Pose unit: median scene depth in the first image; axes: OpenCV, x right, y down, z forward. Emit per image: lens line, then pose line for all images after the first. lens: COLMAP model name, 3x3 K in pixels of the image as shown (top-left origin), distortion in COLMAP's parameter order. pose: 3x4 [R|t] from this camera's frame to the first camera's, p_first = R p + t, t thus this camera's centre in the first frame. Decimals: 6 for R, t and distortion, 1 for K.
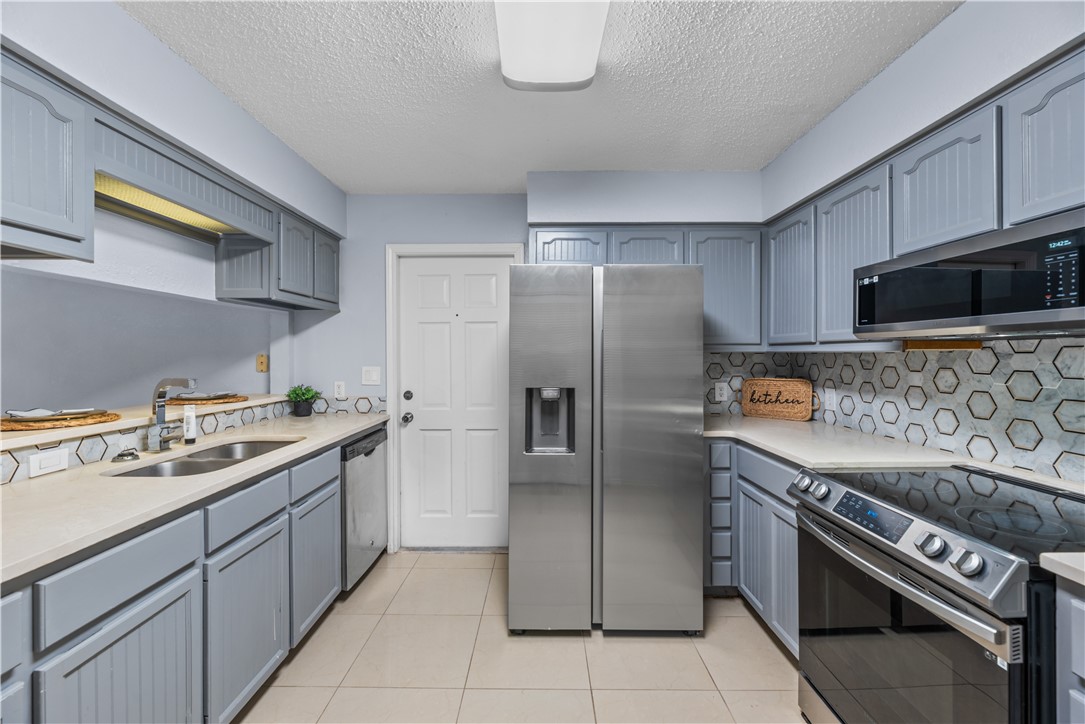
lens RADIAL K [[445.5, 0, 535.9], [0, 445.5, 355.1], [0, 0, 1]] dist [-0.001425, 0.000017]
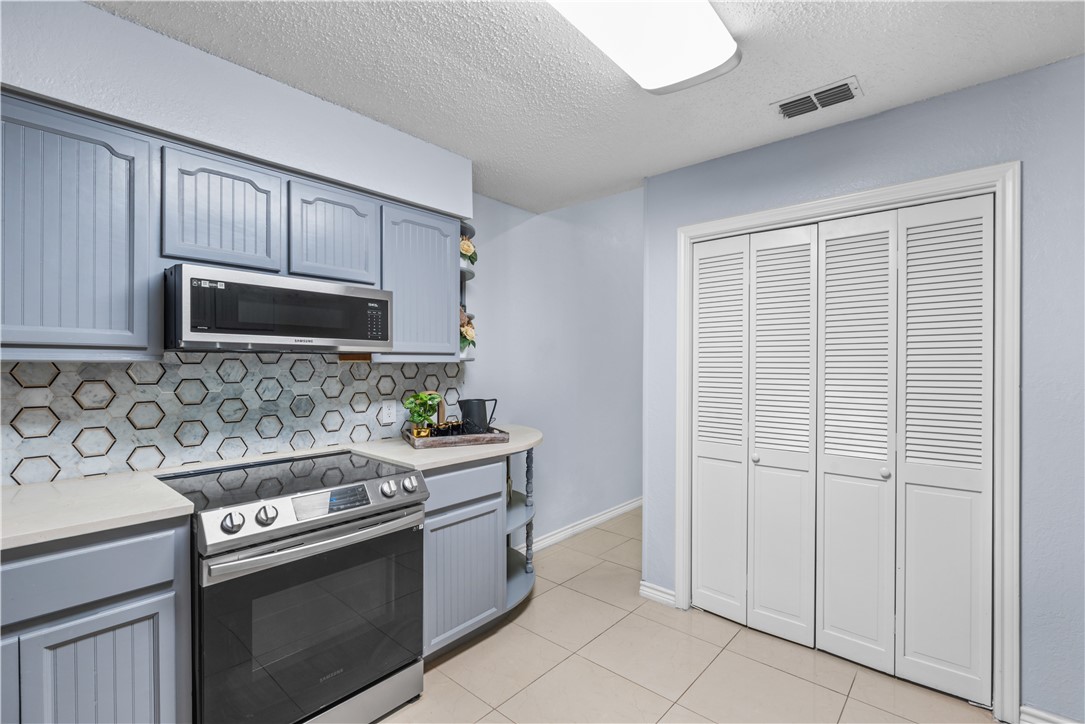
lens RADIAL K [[491.1, 0, 538.8], [0, 491.1, 366.1], [0, 0, 1]] dist [-0.000208, -0.000127]
pose [[-0.759107, -0.002196, 0.650962, -0.325972], [0.000278, 0.999993, 0.003698, -0.002454], [-0.650965, 0.002988, -0.759102, 1.034292]]
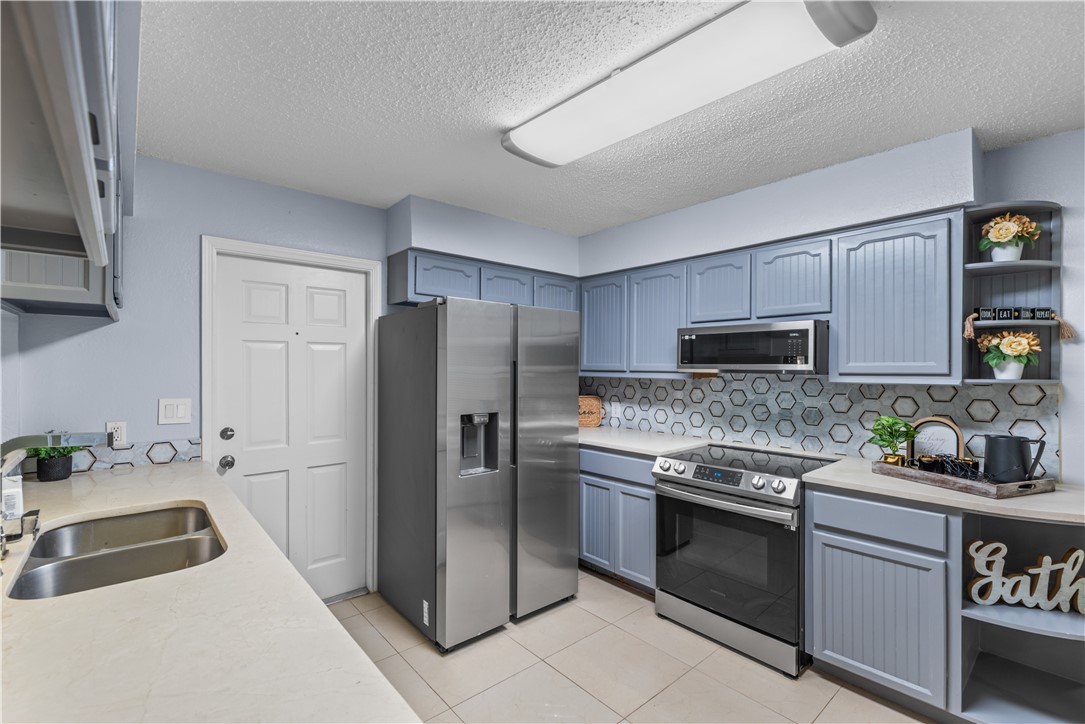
lens RADIAL K [[475.7, 0, 535.1], [0, 475.7, 370.3], [0, 0, 1]] dist [-0.007991, -0.000369]
pose [[0.751690, 0.000212, 0.659516, -0.654390], [-0.004444, 0.999979, 0.004745, -0.039460], [-0.659501, -0.006498, 0.751675, 0.041720]]
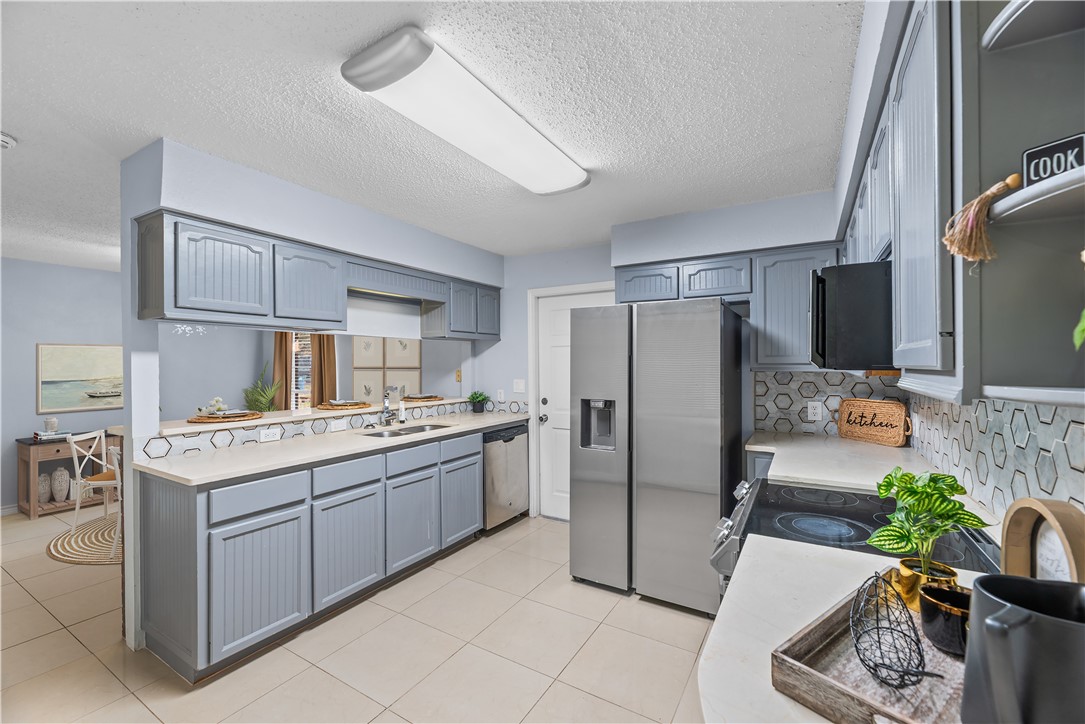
lens RADIAL K [[440.6, 0, 537.0], [0, 440.6, 366.2], [0, 0, 1]] dist [0.000293, 0.000216]
pose [[0.860175, 0.001386, -0.509997, 0.559839], [0.001999, 0.999979, 0.006089, -0.034854], [0.509995, -0.006257, 0.860155, -0.220624]]
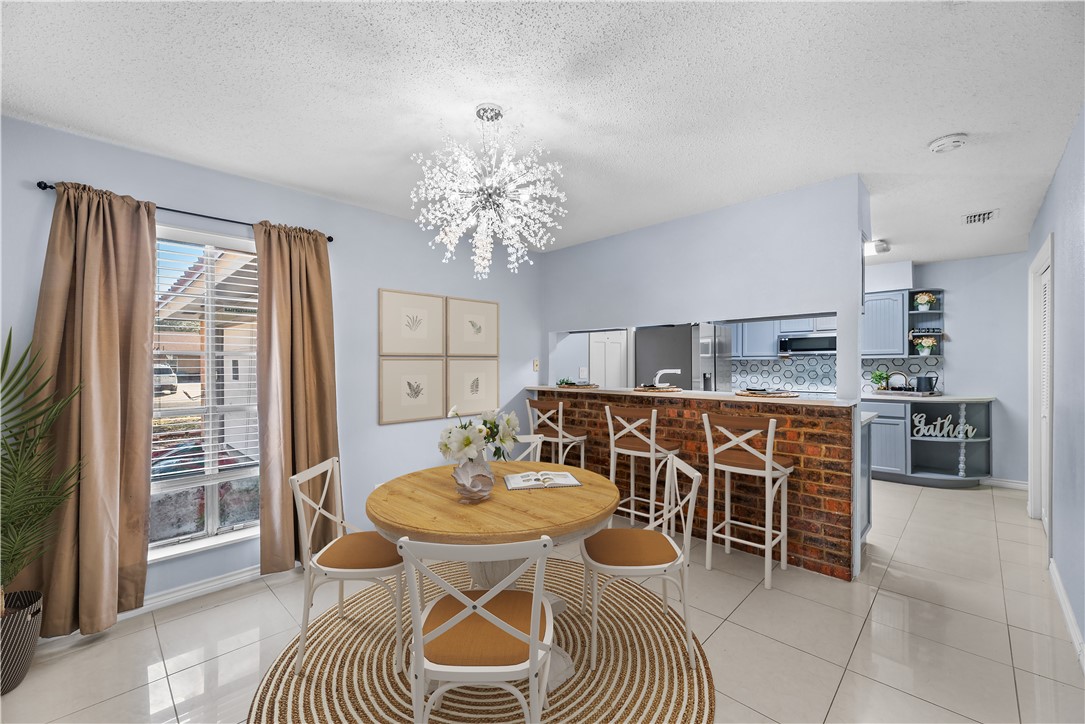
lens RADIAL K [[440.6, 0, 537.0], [0, 440.6, 366.2], [0, 0, 1]] dist [0.000293, 0.000216]
pose [[0.696623, -0.004076, 0.717425, -2.453025], [0.002798, 0.999992, 0.002965, 0.025133], [-0.717432, -0.000058, 0.696629, -0.026739]]
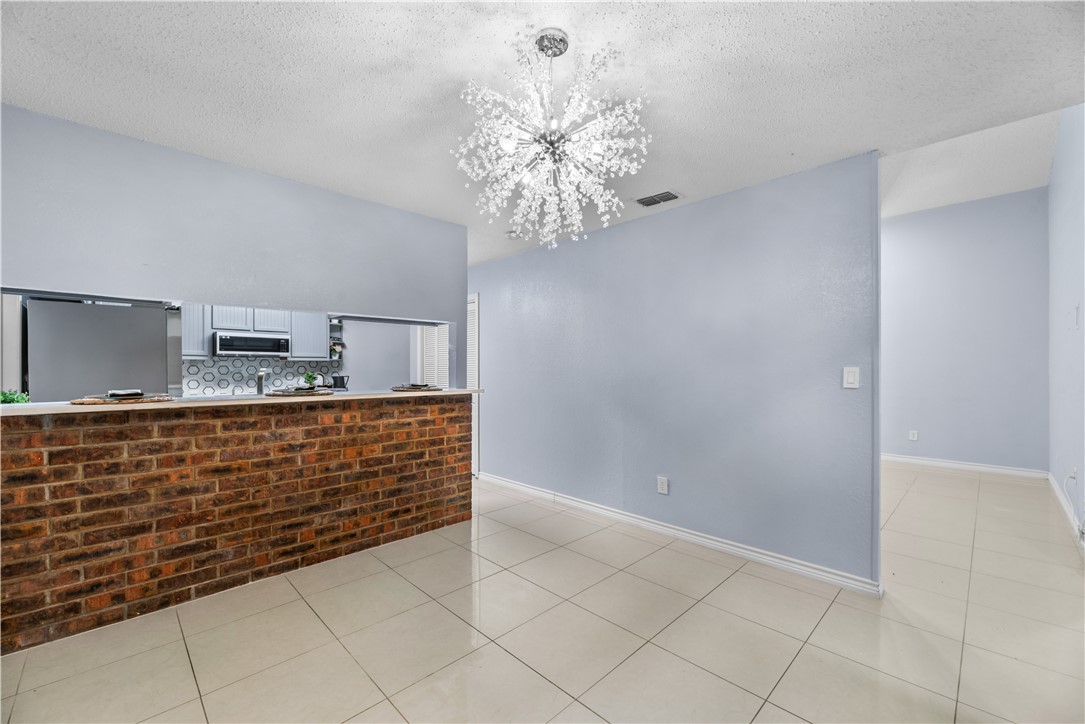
lens RADIAL K [[440.6, 0, 537.0], [0, 440.6, 366.2], [0, 0, 1]] dist [0.000293, 0.000216]
pose [[-0.703101, 0.006236, 0.711062, -2.363895], [0.002741, 0.999978, -0.006059, 0.049543], [-0.711084, -0.002311, -0.703103, 1.264727]]
